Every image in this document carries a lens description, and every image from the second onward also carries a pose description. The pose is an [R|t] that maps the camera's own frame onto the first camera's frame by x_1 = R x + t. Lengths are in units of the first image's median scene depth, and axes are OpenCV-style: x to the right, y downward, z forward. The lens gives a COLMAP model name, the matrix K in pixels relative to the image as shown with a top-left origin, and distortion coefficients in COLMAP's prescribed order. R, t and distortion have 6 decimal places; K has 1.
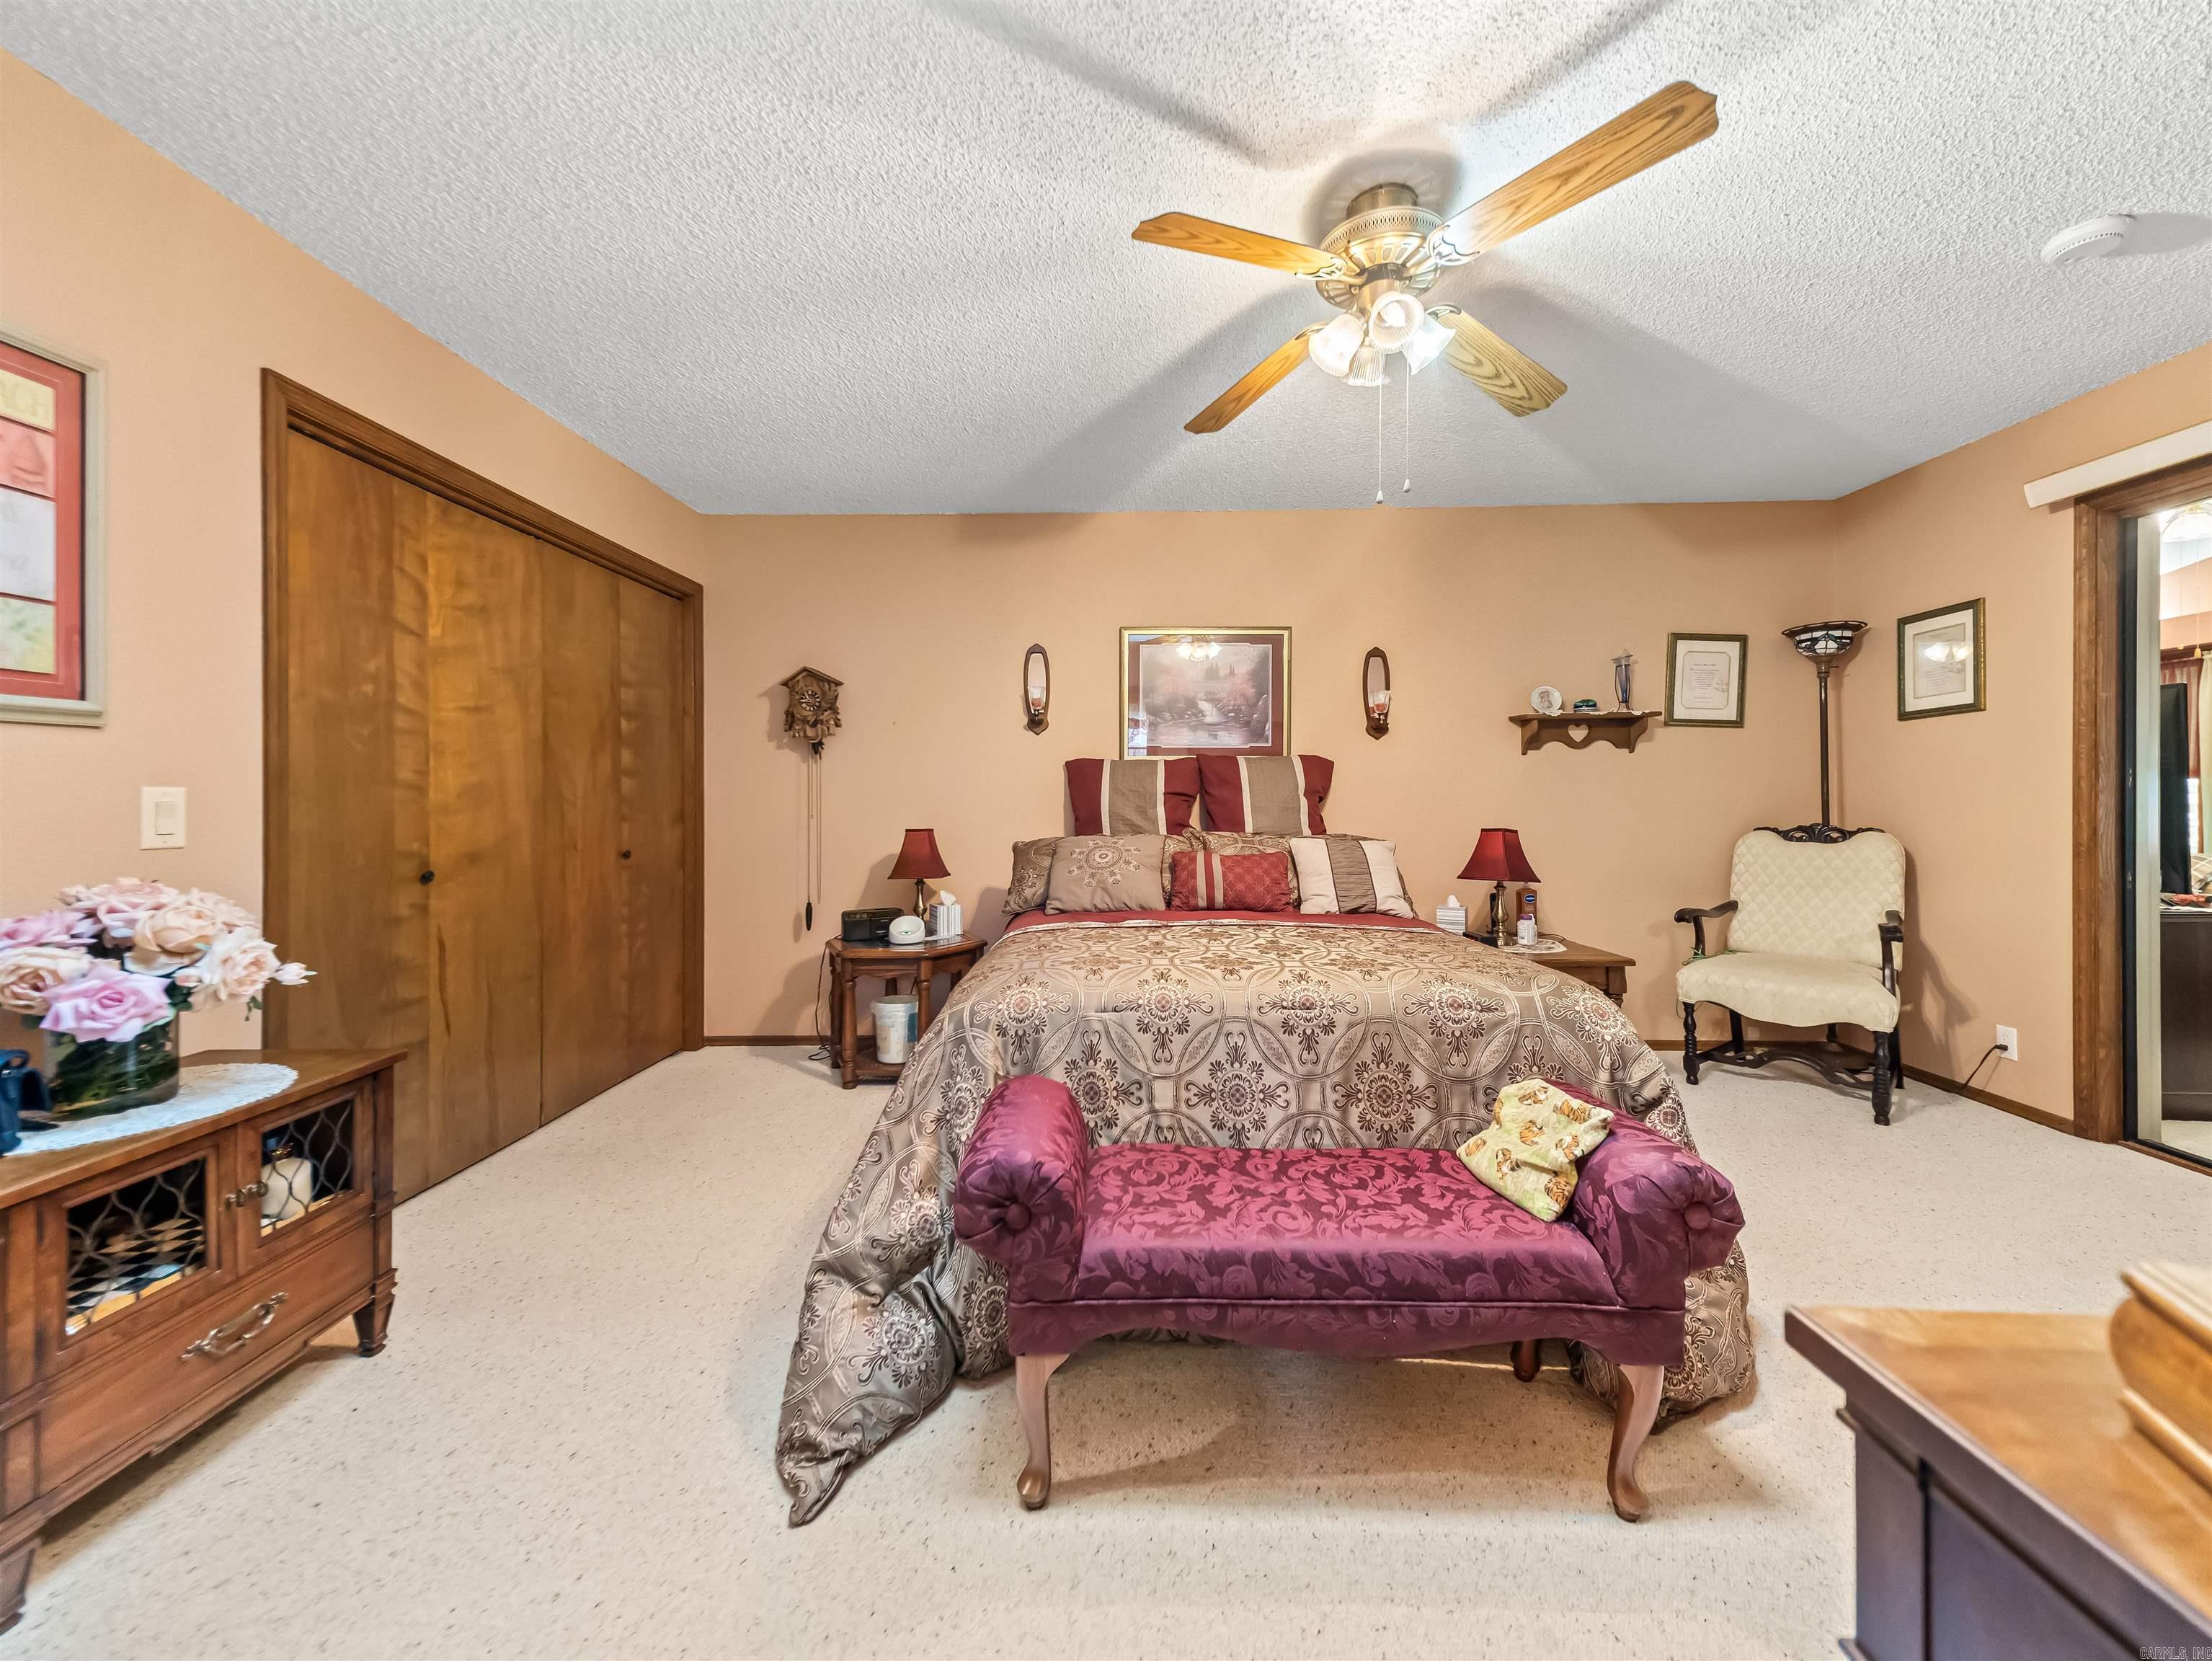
lens RADIAL K [[868.2, 0, 1098.0], [0, 868.2, 802.0], [0, 0, 1]] dist [0.043154, -0.014436]
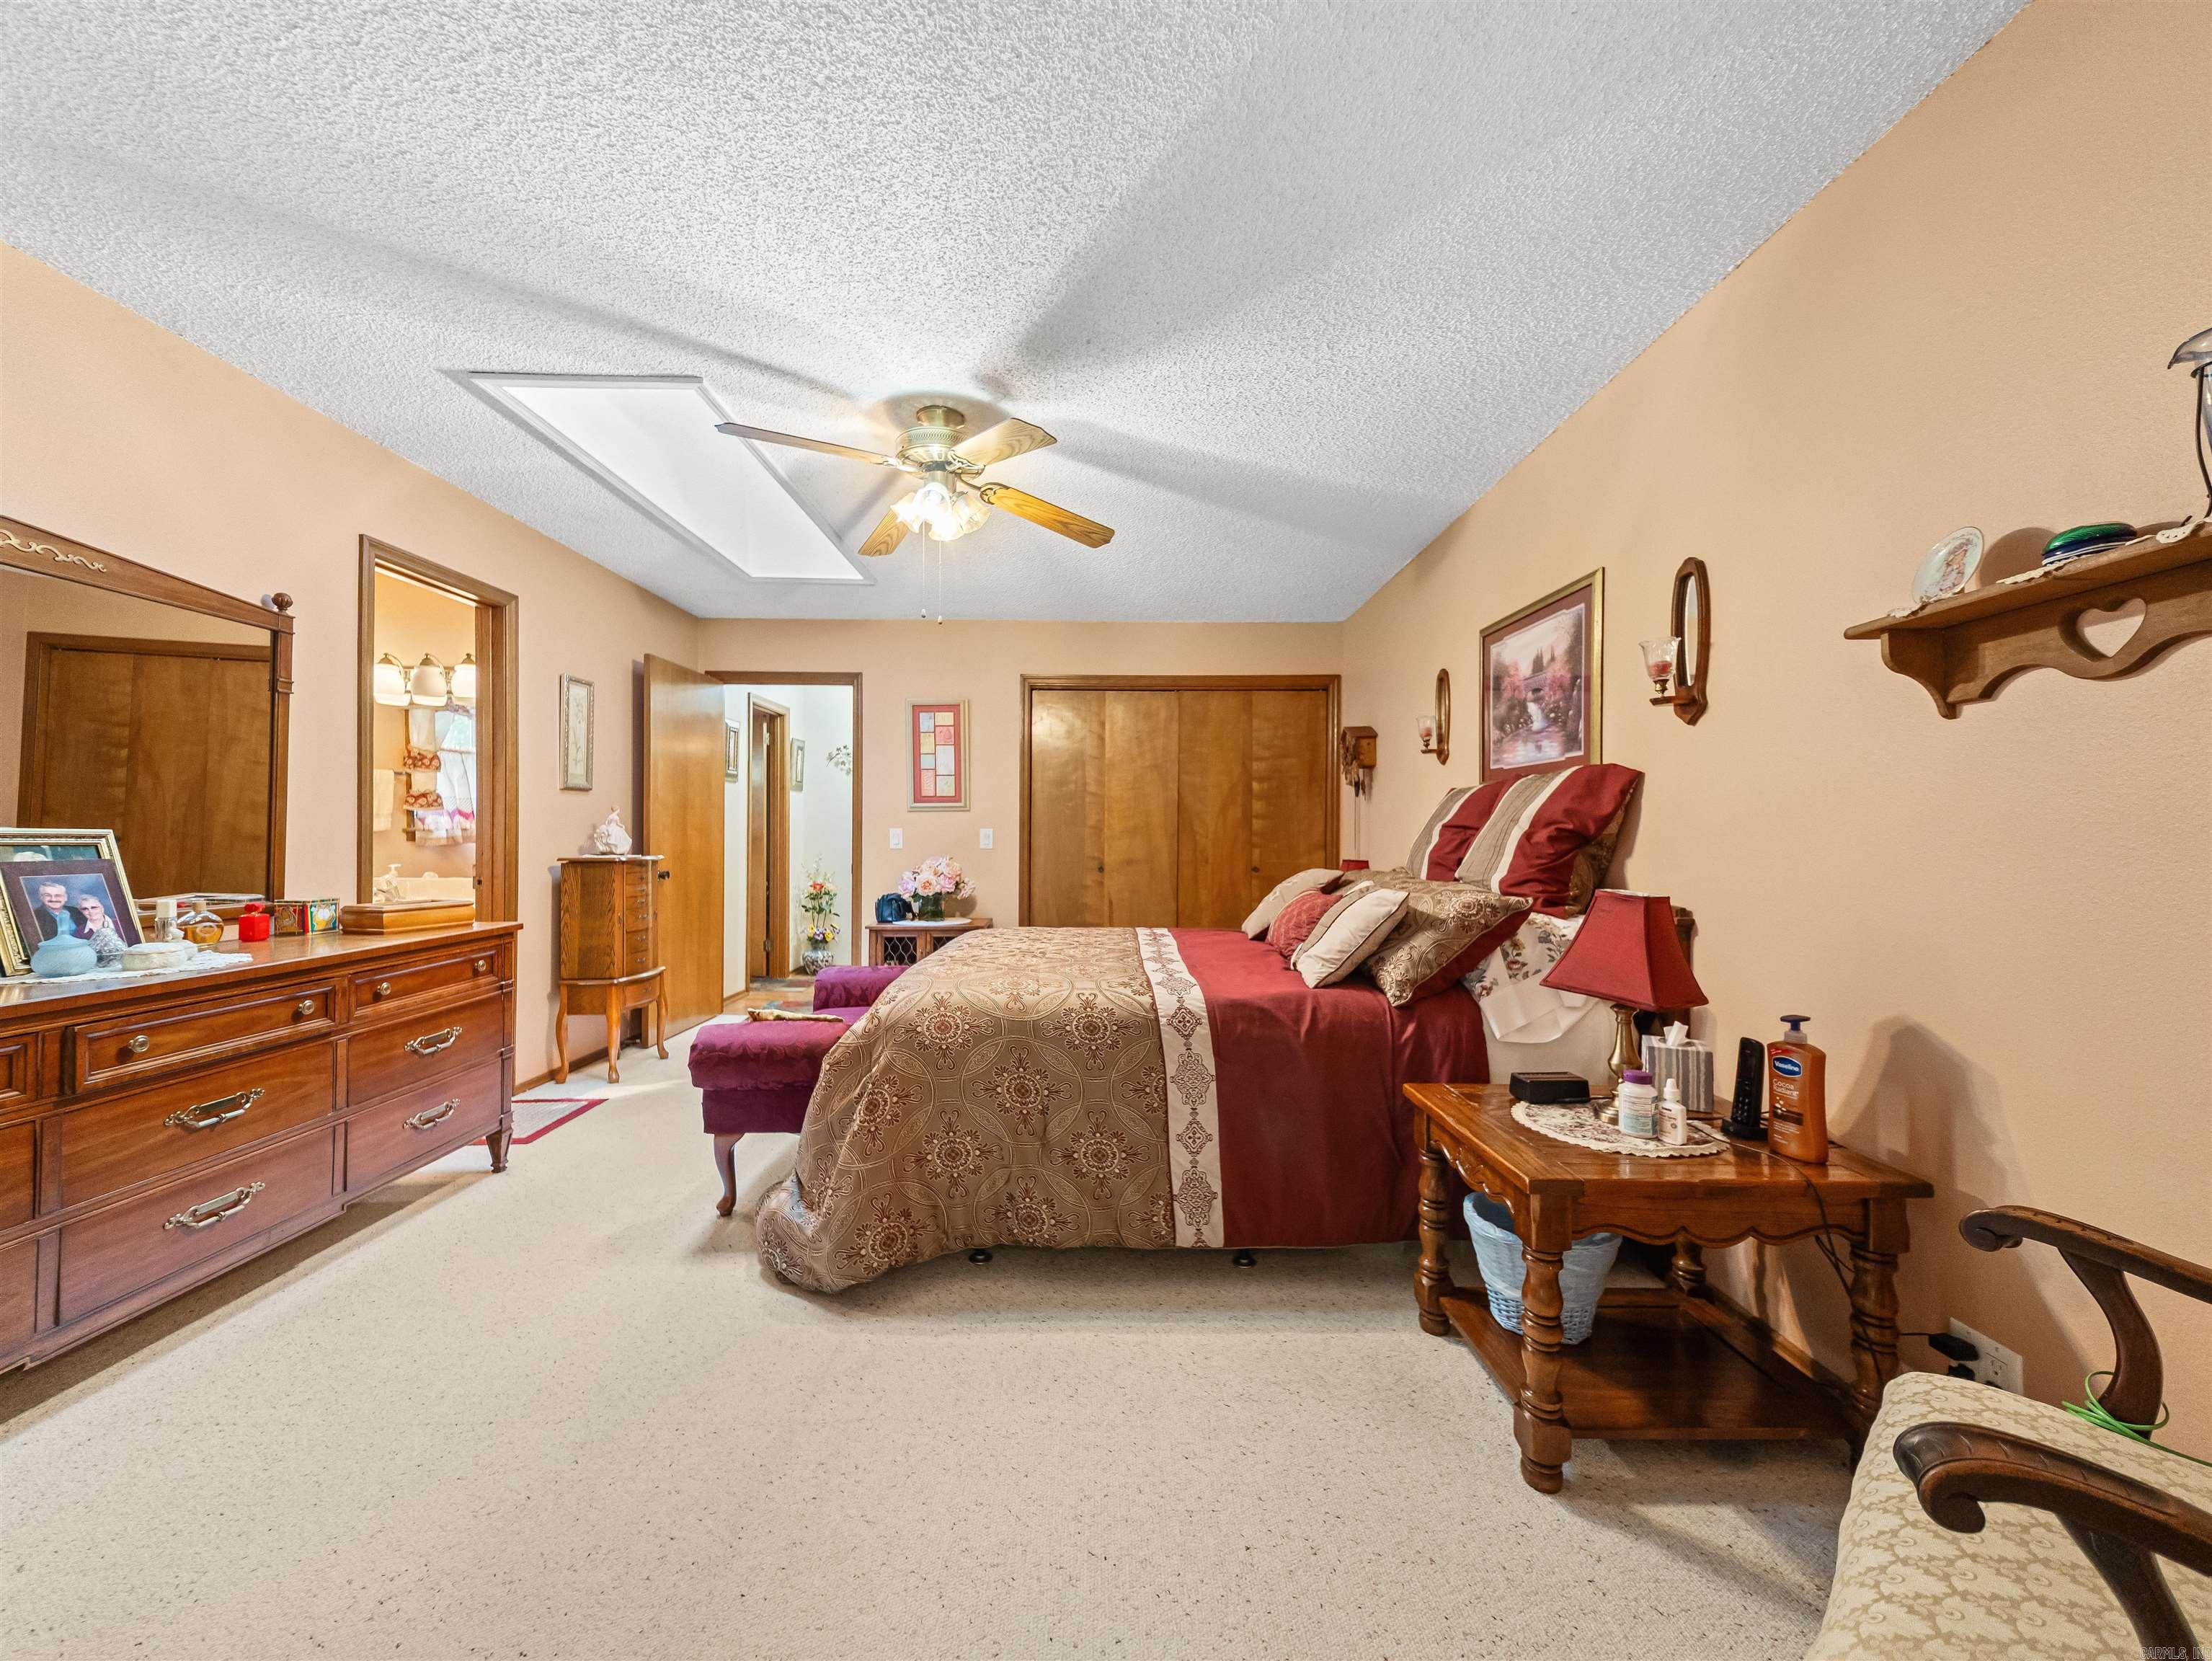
lens RADIAL K [[852.3, 0, 1087.2], [0, 852.3, 821.2], [0, 0, 1]] dist [0.031530, -0.000120]
pose [[0.008269, -0.014332, -0.999863, 1.151120], [-0.005010, 0.999884, -0.014374, -0.001804], [0.999953, 0.005128, 0.008196, 0.819311]]
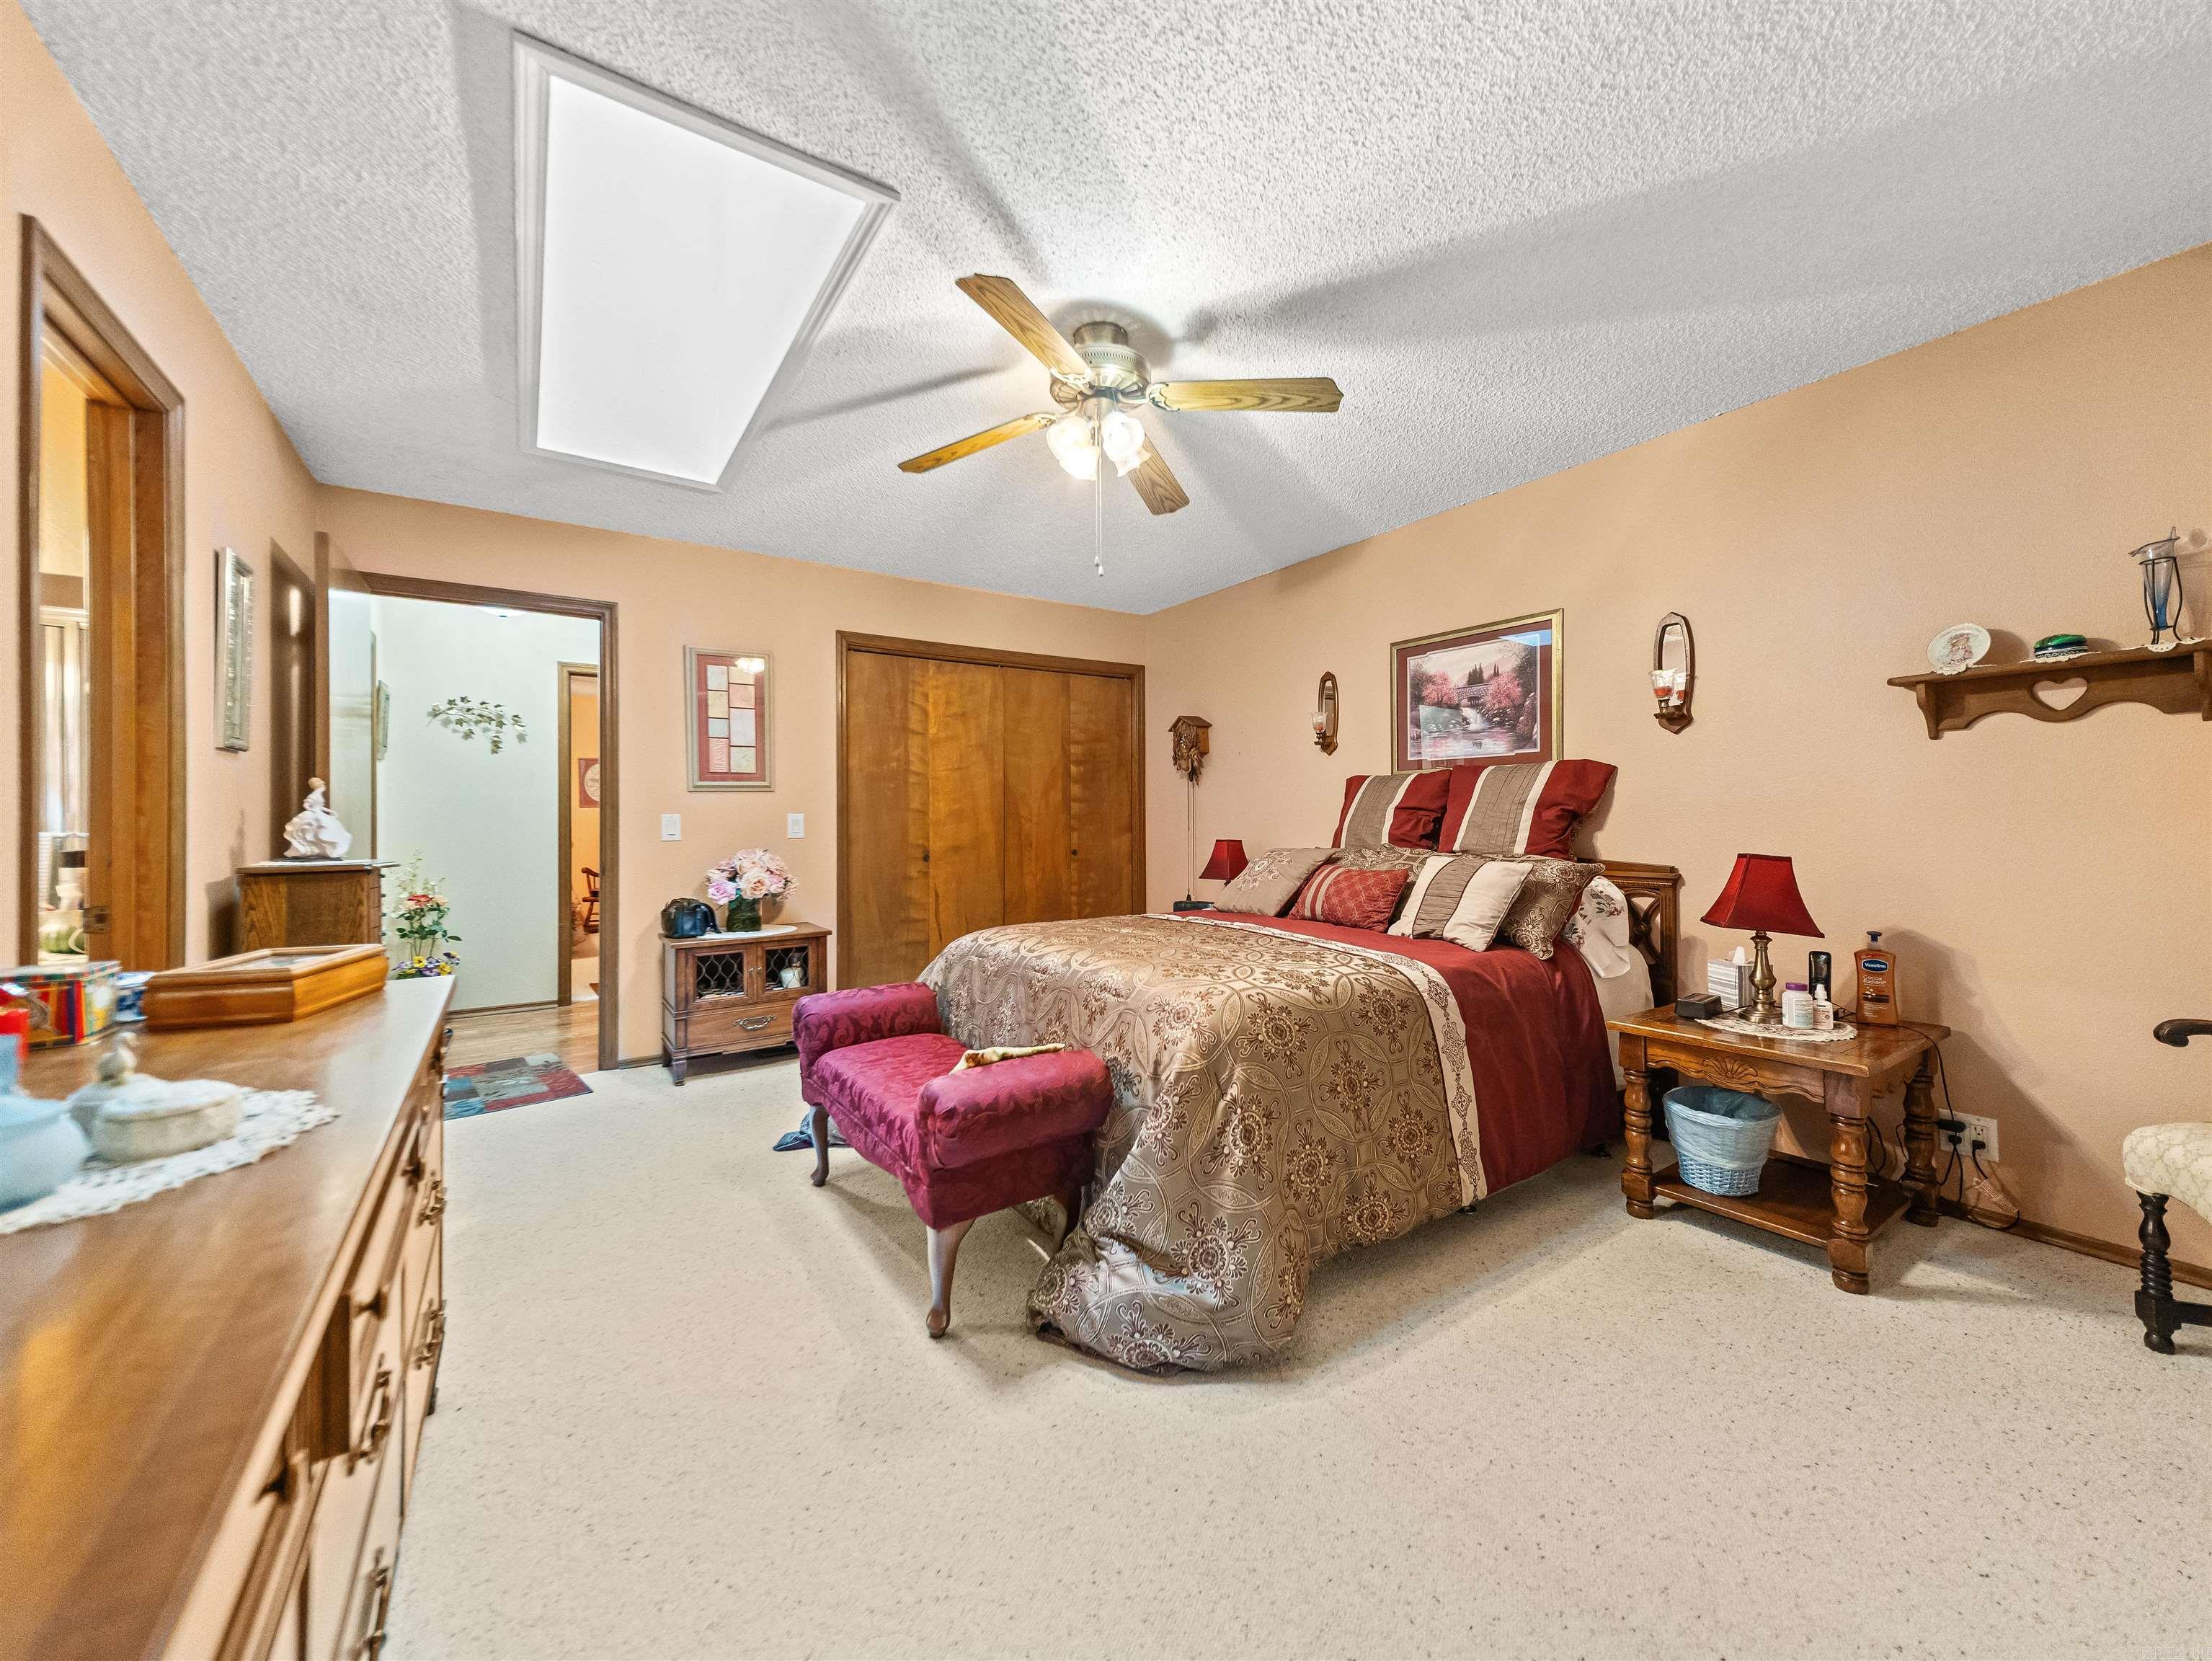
lens RADIAL K [[868.2, 0, 1098.0], [0, 868.2, 802.0], [0, 0, 1]] dist [0.043154, -0.014436]
pose [[0.563920, -0.017734, -0.825639, 0.894514], [0.004807, 0.999823, -0.018193, -0.000885], [0.825815, 0.006290, 0.563905, 0.201231]]
